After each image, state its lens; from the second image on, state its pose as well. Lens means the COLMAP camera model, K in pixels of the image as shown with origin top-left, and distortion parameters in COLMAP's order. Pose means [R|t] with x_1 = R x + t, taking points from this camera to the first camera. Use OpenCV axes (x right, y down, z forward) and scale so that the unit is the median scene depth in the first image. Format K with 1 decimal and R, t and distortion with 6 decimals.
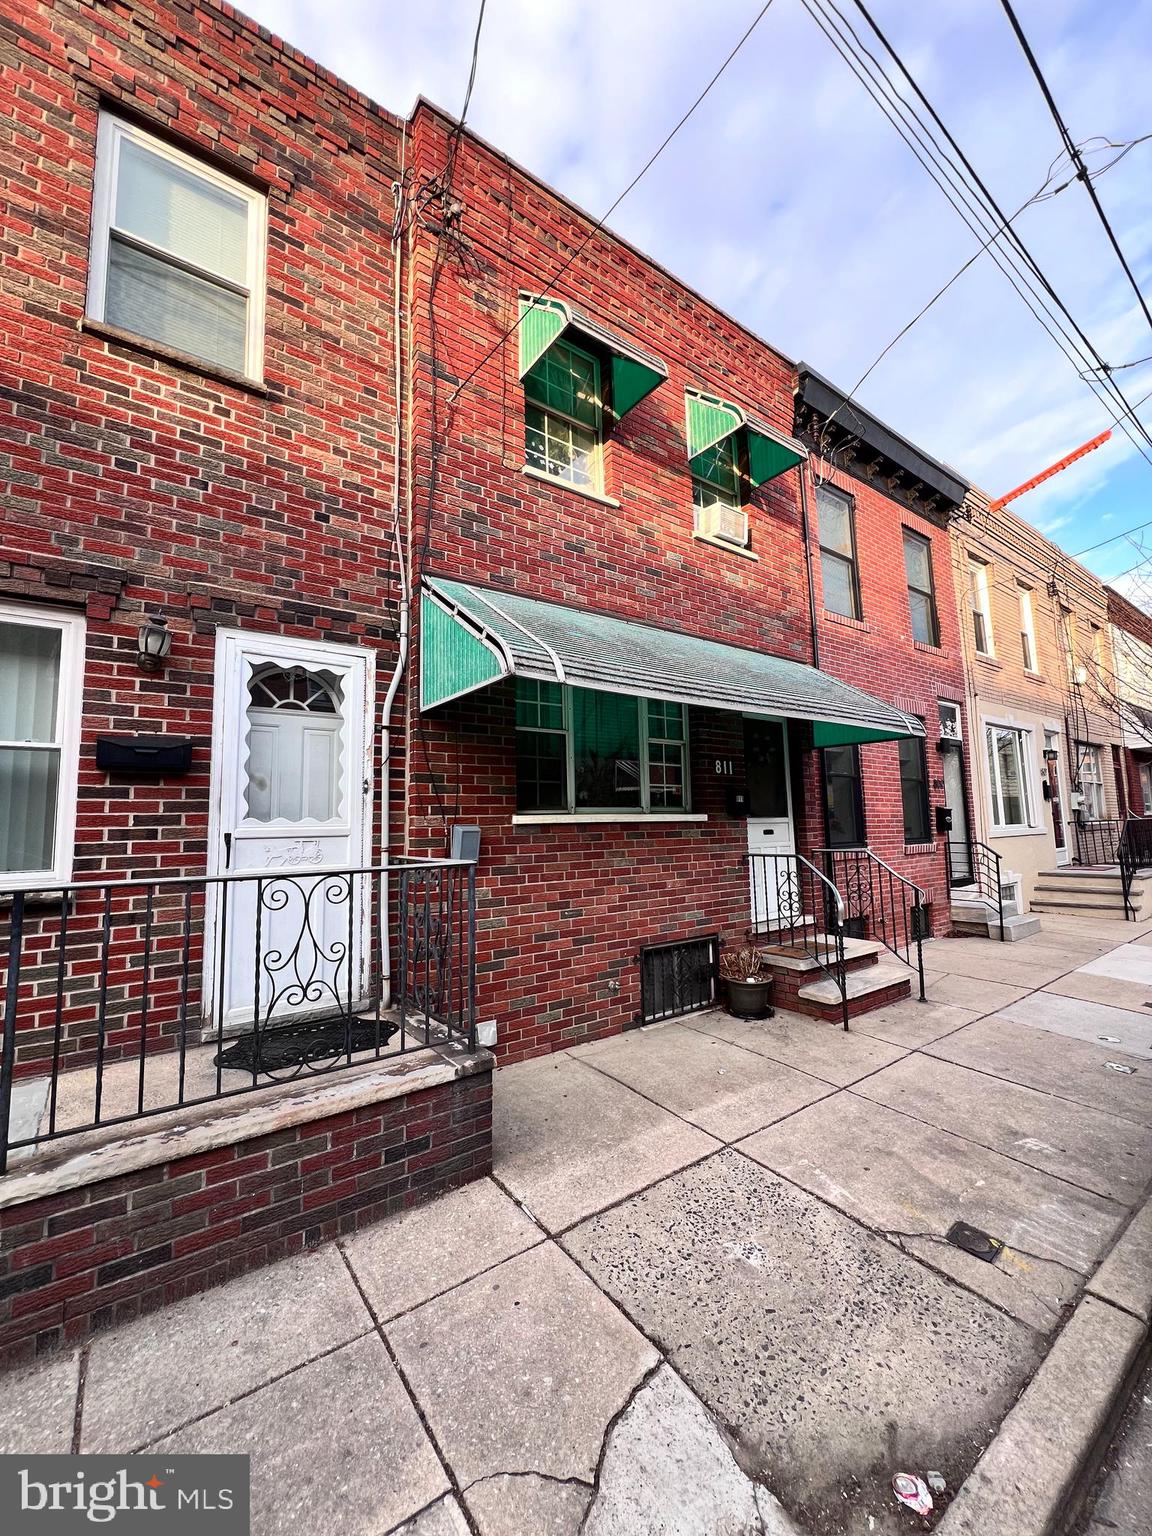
lens RADIAL K [[616.6, 0, 576.0], [0, 616.6, 768.0], [0, 0, 1]] dist [-0.001629, 0.000122]
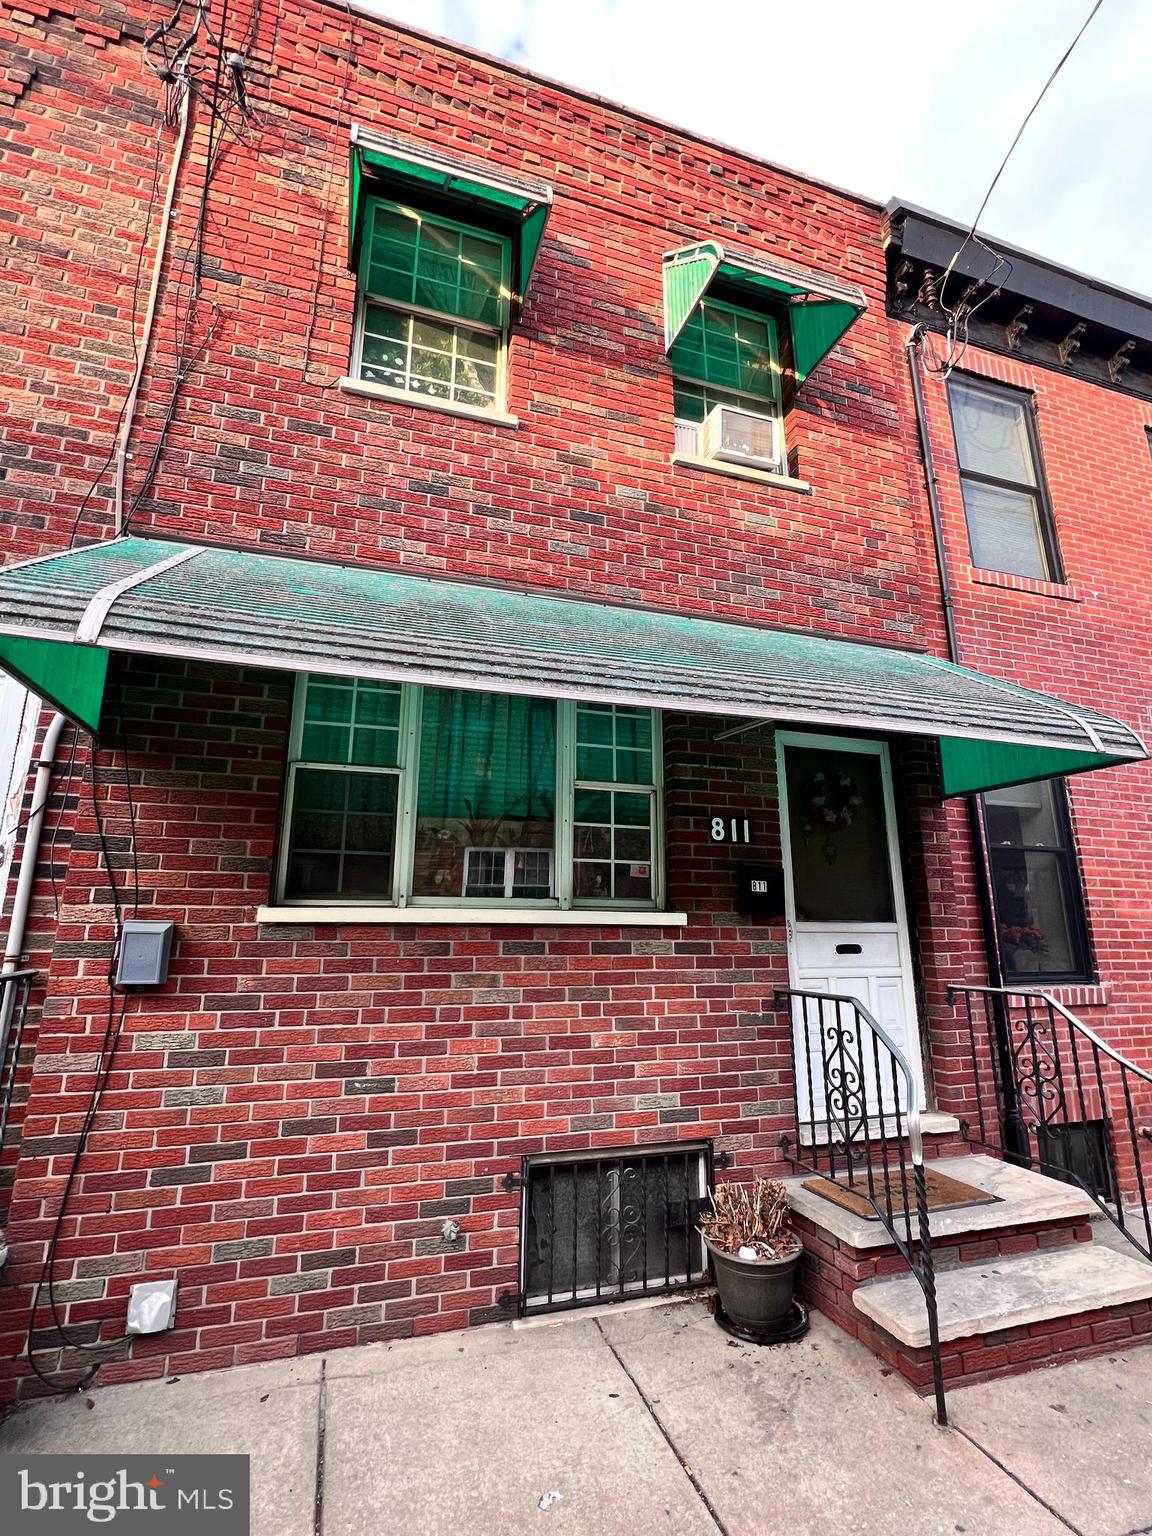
lens RADIAL K [[715.3, 0, 576.0], [0, 715.3, 768.0], [0, 0, 1]] dist [-0.002581, 0.000562]
pose [[0.949231, -0.046107, -0.311182, 0.352403], [0.006118, 0.991720, -0.128277, 0.029047], [0.314520, 0.119861, 0.941653, 0.367773]]
